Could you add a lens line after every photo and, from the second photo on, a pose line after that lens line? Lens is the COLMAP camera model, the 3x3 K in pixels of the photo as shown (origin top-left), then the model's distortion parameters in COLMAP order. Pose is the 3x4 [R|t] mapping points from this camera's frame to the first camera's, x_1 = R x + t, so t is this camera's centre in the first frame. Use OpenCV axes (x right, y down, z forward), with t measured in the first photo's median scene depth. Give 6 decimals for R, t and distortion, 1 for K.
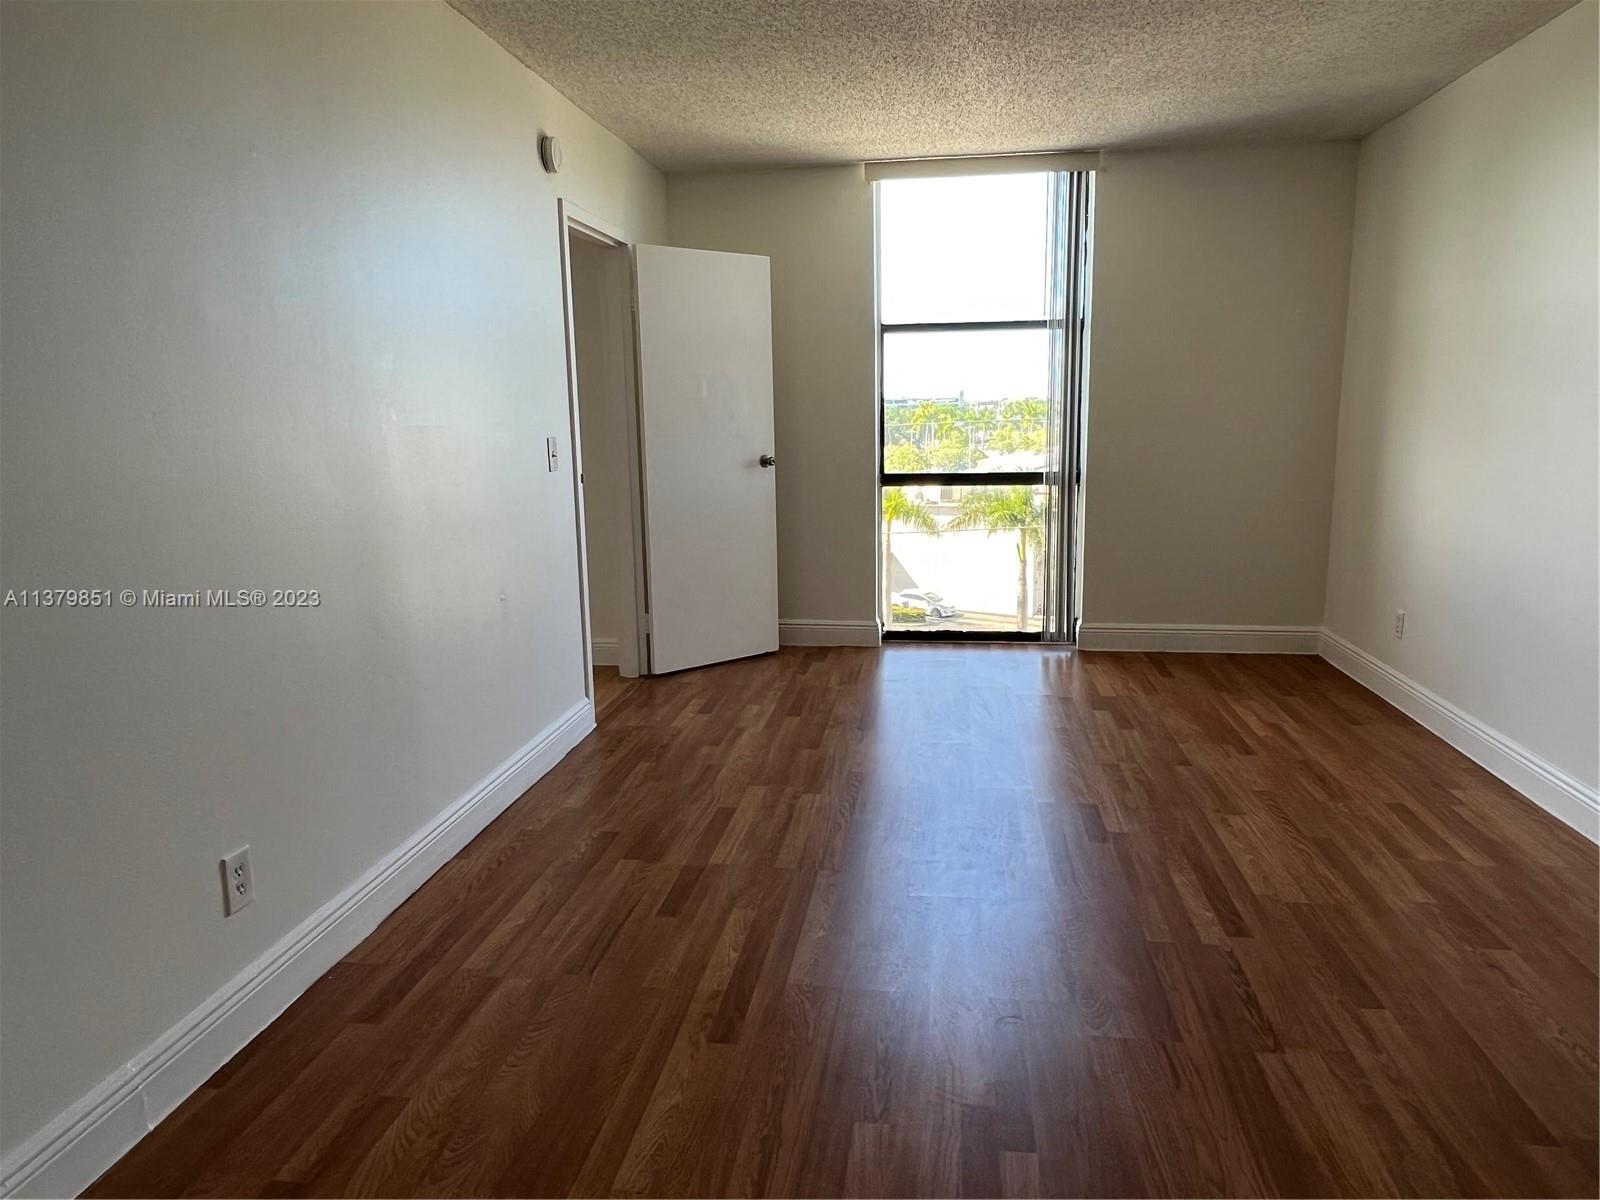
lens RADIAL K [[1027.4, 0, 801.9], [0, 1027.4, 603.8], [0, 0, 1]] dist [-0.001906, -0.003080]
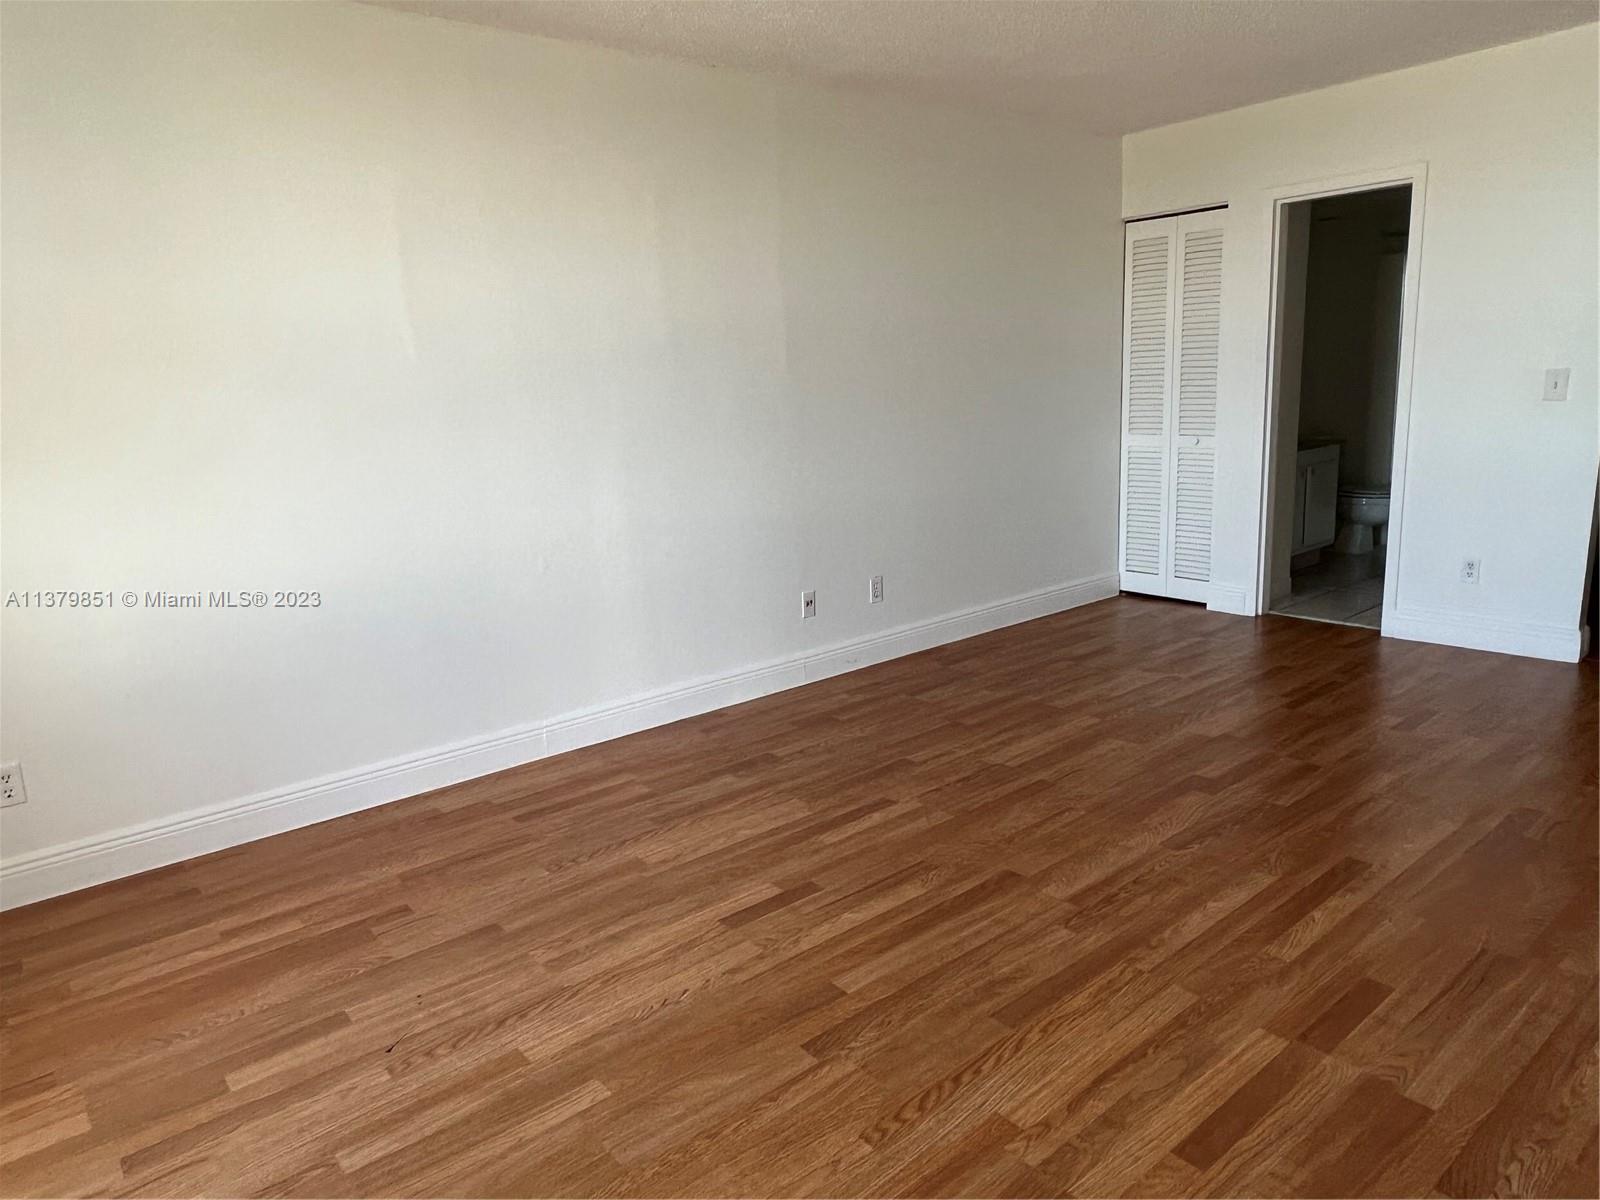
lens RADIAL K [[1027.4, 0, 798.7], [0, 1027.4, 599.4], [0, 0, 1]] dist [-0.001906, -0.003080]
pose [[-0.731326, -0.096223, 0.675207, -0.277180], [0.184844, 0.924982, 0.332025, -0.296584], [-0.656502, 0.367626, -0.658677, 1.517025]]
